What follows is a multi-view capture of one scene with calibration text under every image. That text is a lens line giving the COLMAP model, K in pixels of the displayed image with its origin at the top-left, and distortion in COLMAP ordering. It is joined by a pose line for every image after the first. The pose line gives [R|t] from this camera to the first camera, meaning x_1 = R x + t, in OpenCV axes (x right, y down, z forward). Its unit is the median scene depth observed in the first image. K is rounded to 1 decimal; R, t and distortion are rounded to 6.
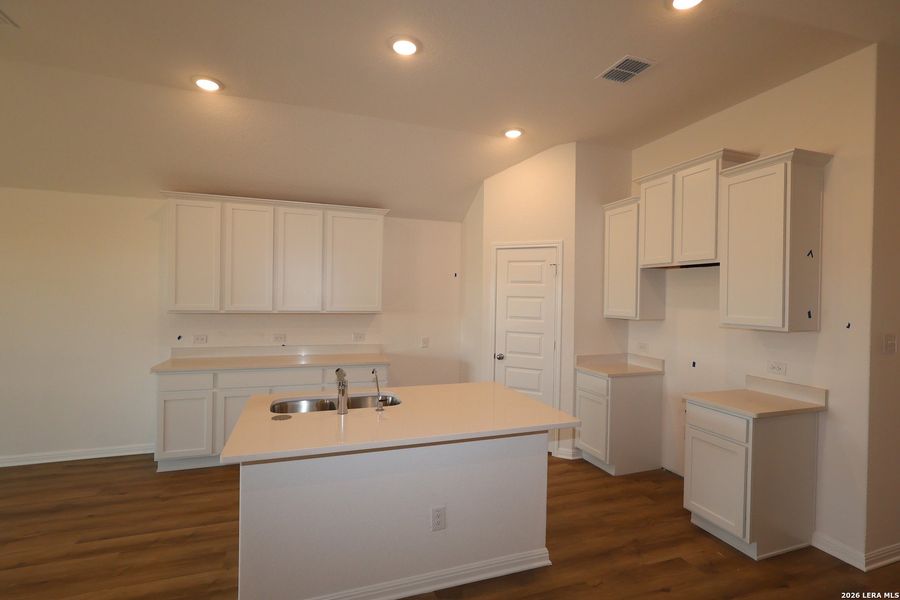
lens RADIAL K [[429.0, 0, 448.0], [0, 429.0, 300.1], [0, 0, 1]] dist [-0.000967, 0.000855]
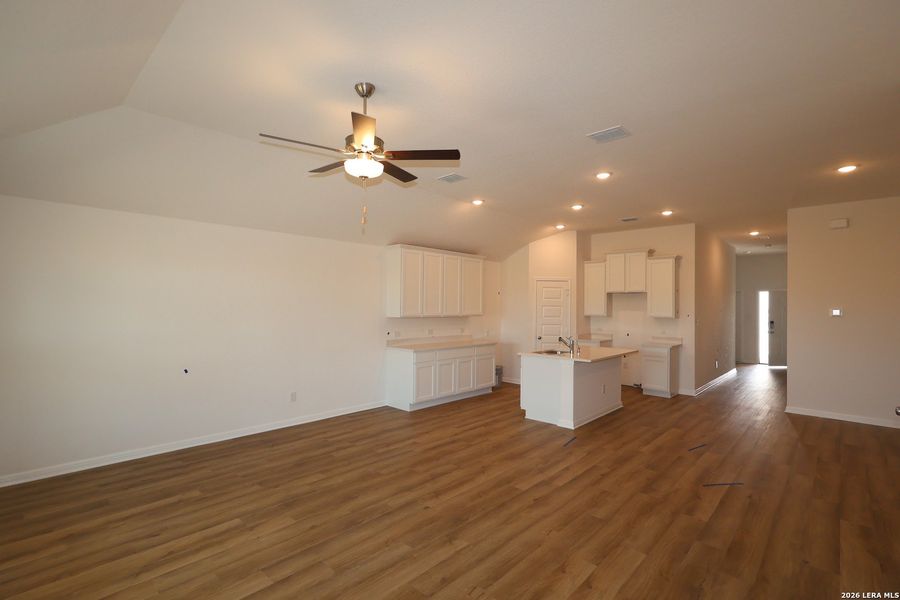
lens RADIAL K [[429.0, 0, 453.1], [0, 429.0, 300.9], [0, 0, 1]] dist [-0.000967, 0.000855]
pose [[0.877378, -0.000984, 0.479798, -1.290816], [0.006245, 0.999937, -0.009368, -0.017332], [-0.479759, 0.011215, 0.877329, -0.553968]]
